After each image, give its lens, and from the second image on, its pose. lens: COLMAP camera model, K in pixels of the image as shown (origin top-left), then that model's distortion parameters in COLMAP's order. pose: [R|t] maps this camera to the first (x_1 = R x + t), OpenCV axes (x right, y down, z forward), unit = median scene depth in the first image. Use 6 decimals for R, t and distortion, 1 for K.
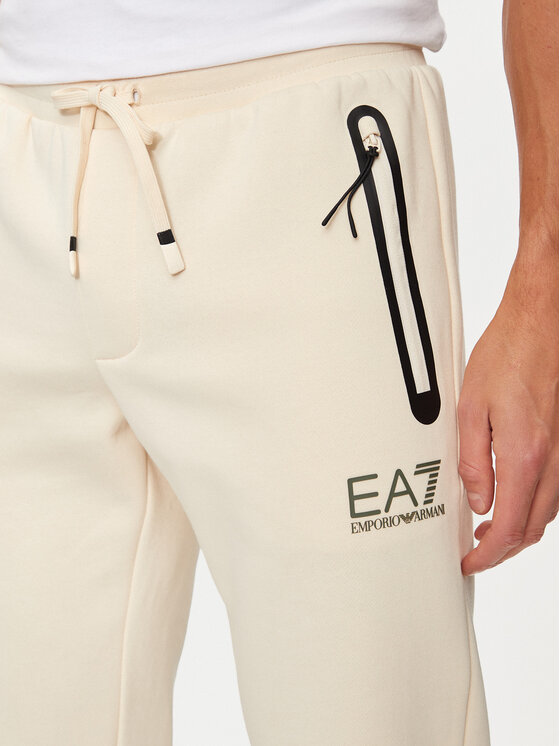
lens RADIAL K [[1477.3, 0, 280.0], [0, 1477.3, 373.0], [0, 0, 1]] dist [-0.064376, -0.192627]
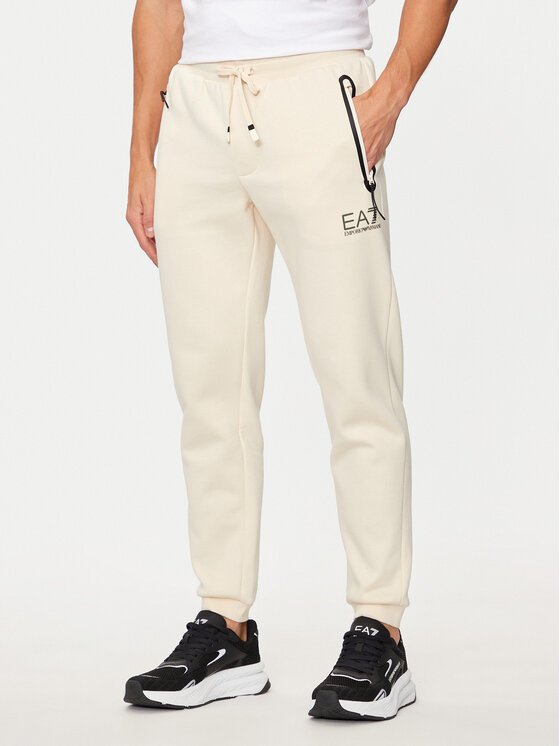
lens RADIAL K [[1691.4, 0, 280.0], [0, 1691.4, 373.0], [0, 0, 1]] dist [0.030128, 0.081743]
pose [[0.998157, -0.044405, 0.041361, -0.201885], [0.042400, 0.997940, 0.048152, 0.202427], [-0.043414, -0.046310, 0.997983, -2.016351]]
